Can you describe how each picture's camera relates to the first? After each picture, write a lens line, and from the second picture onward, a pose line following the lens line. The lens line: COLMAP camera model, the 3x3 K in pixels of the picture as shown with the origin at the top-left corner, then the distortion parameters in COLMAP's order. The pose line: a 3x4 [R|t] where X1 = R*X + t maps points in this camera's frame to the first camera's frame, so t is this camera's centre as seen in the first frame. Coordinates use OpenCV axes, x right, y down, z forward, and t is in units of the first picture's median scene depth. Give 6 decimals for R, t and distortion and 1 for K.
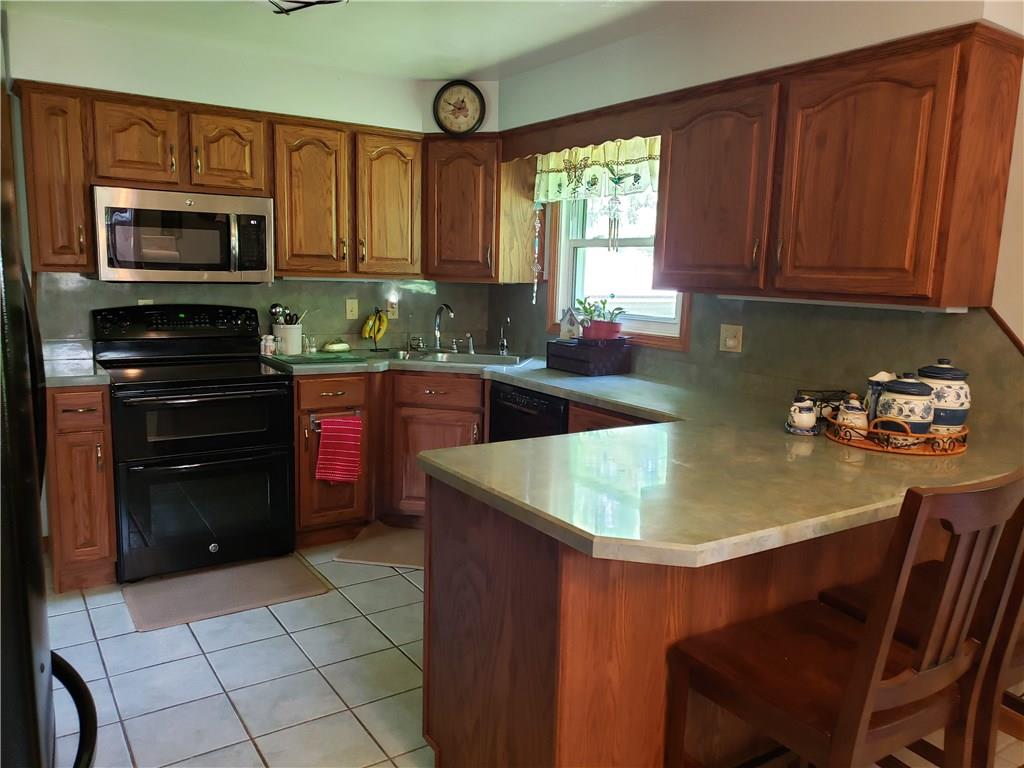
lens RADIAL K [[786.4, 0, 512.0], [0, 786.4, 385.3], [0, 0, 1]] dist [0.010942, 0.004256]
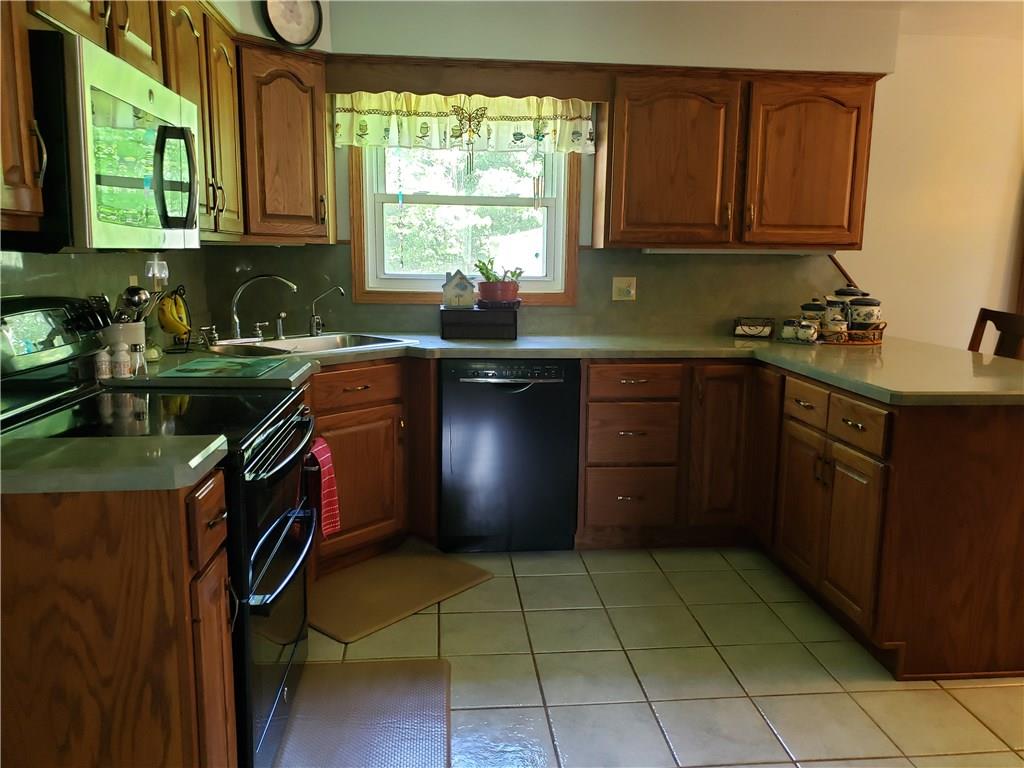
lens RADIAL K [[786.4, 0, 513.0], [0, 786.4, 383.4], [0, 0, 1]] dist [0.010942, 0.004256]
pose [[0.471445, -0.164813, 0.866358, -0.802645], [0.133072, 0.984428, 0.114860, -0.073718], [-0.871798, 0.061138, 0.486036, 0.567513]]
